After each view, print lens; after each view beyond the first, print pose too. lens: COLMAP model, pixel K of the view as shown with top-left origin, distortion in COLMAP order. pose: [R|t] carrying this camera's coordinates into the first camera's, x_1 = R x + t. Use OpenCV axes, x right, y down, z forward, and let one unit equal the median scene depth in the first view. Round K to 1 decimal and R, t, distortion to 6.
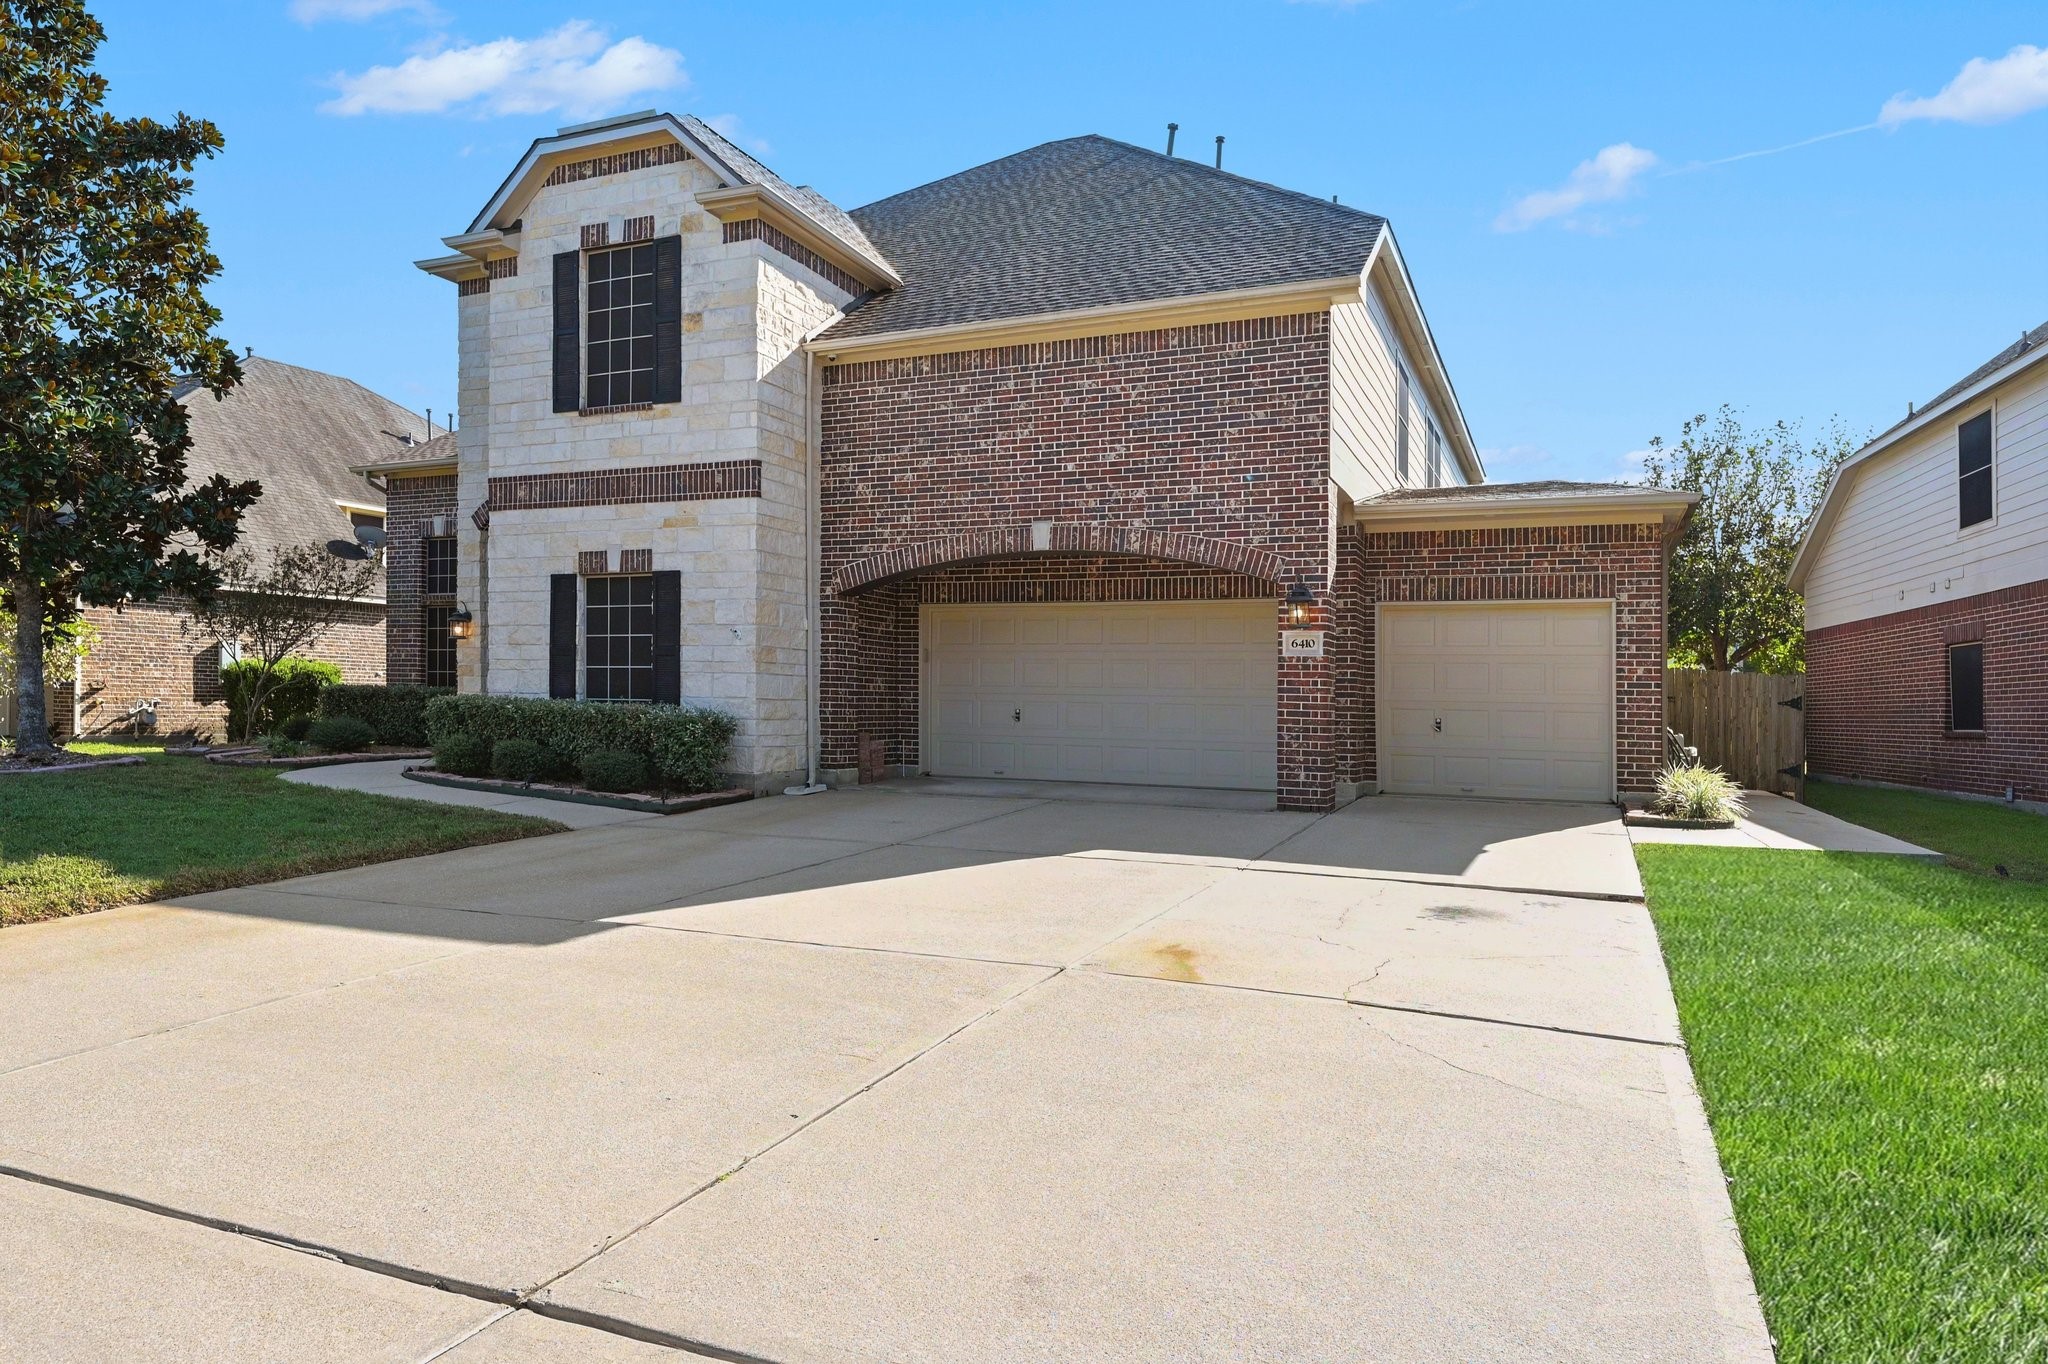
lens RADIAL K [[1264.7, 0, 1017.2], [0, 1264.7, 683.5], [0, 0, 1]] dist [-0.020184, -0.000141]
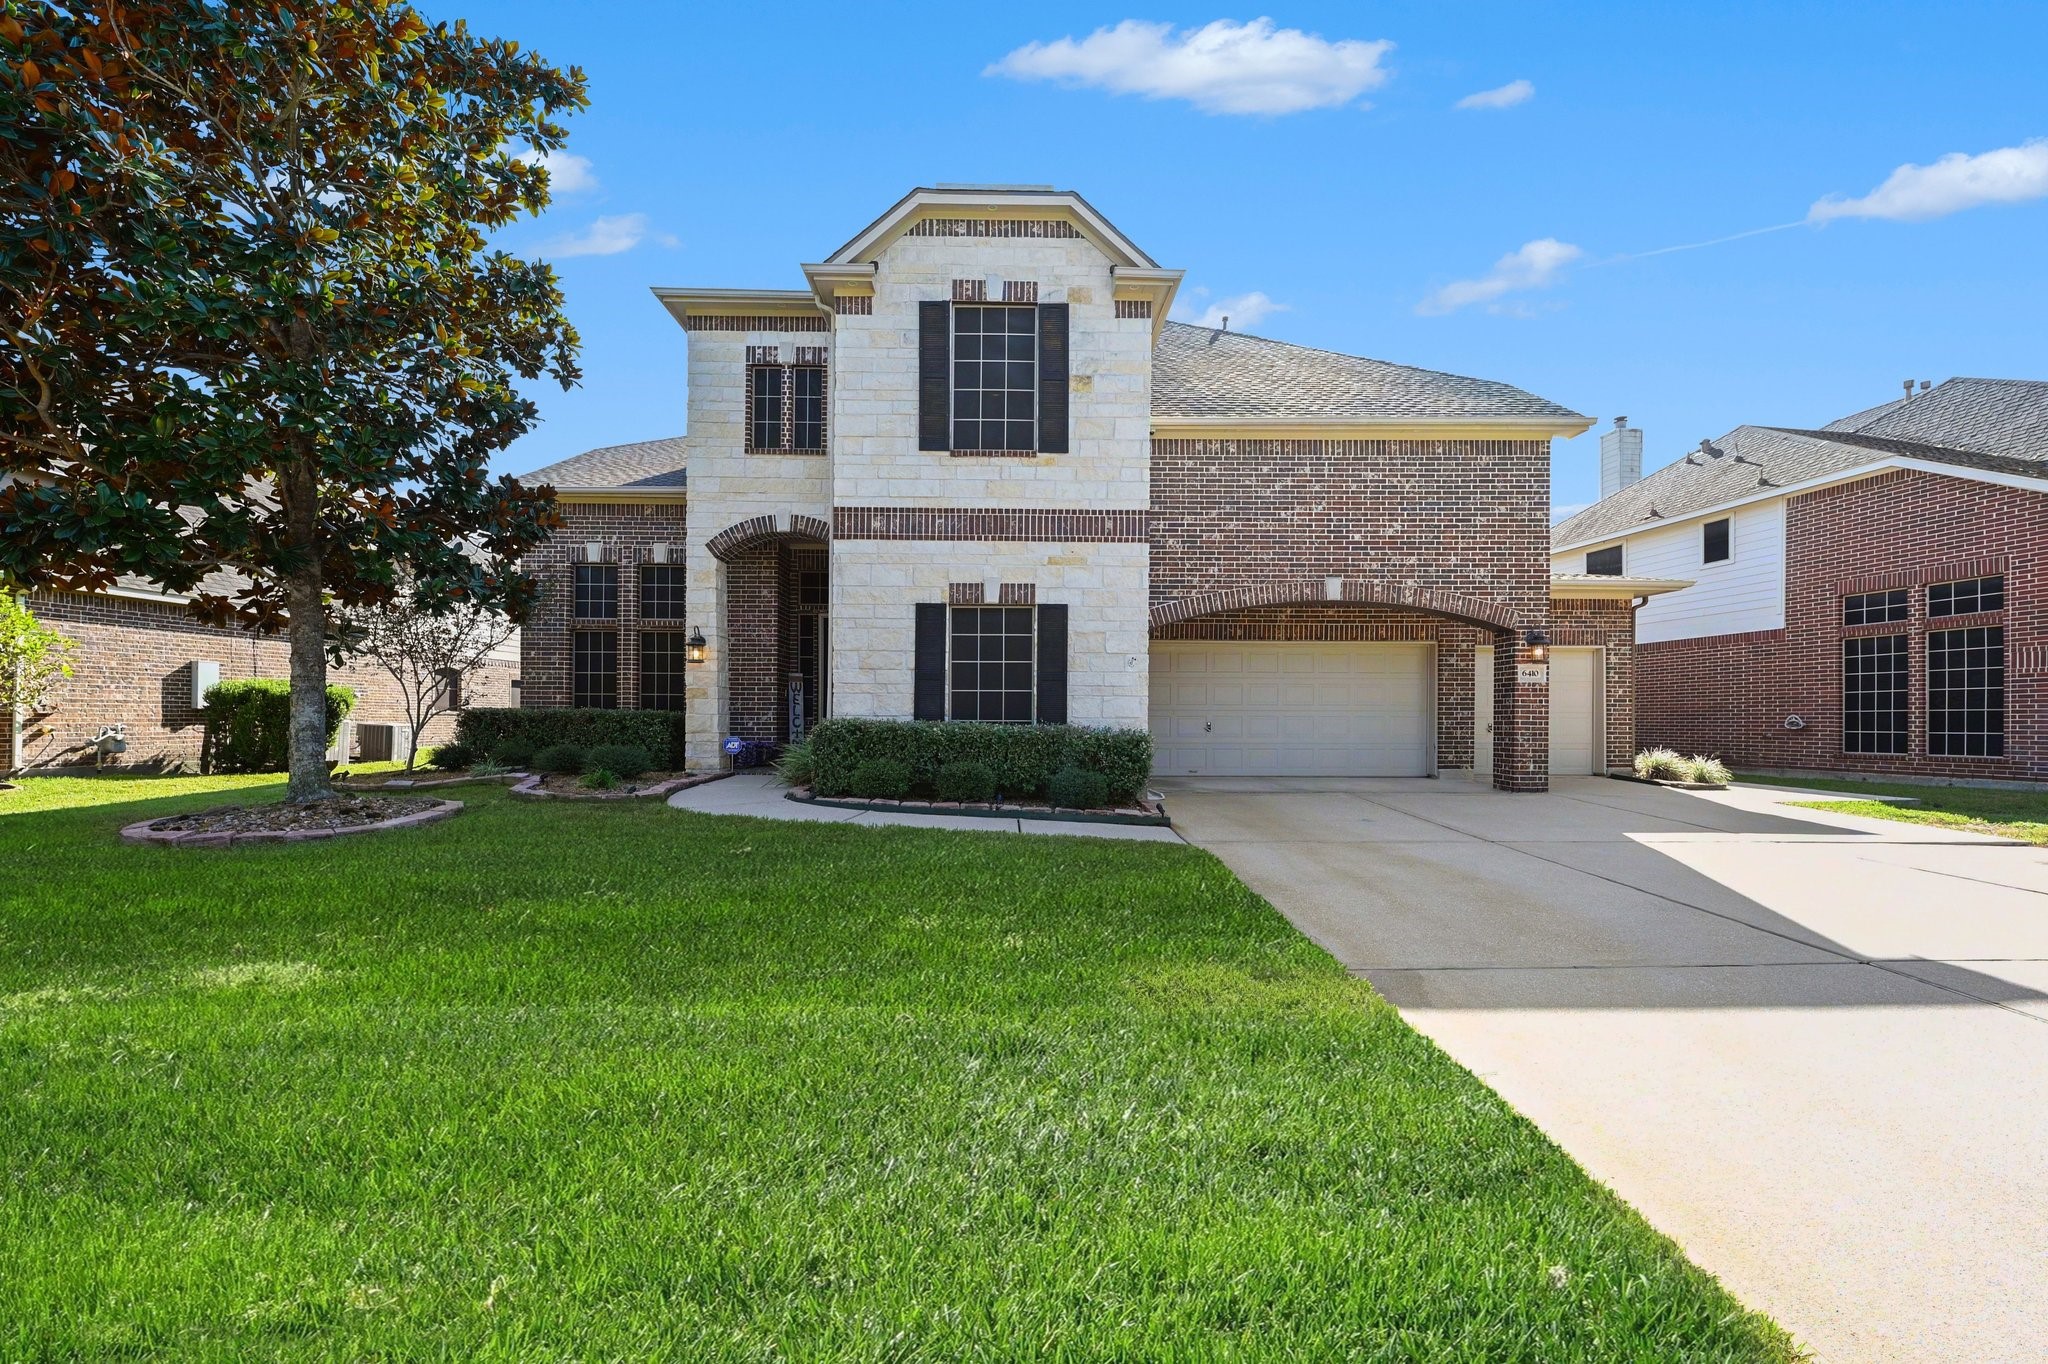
lens RADIAL K [[829.5, 0, 1035.5], [0, 829.5, 690.1], [0, 0, 1]] dist [-0.003716, -0.000042]
pose [[0.912947, -0.001299, 0.408077, -0.574313], [0.005346, 0.999947, -0.008778, -0.006939], [-0.408044, 0.010195, 0.912905, 0.332483]]
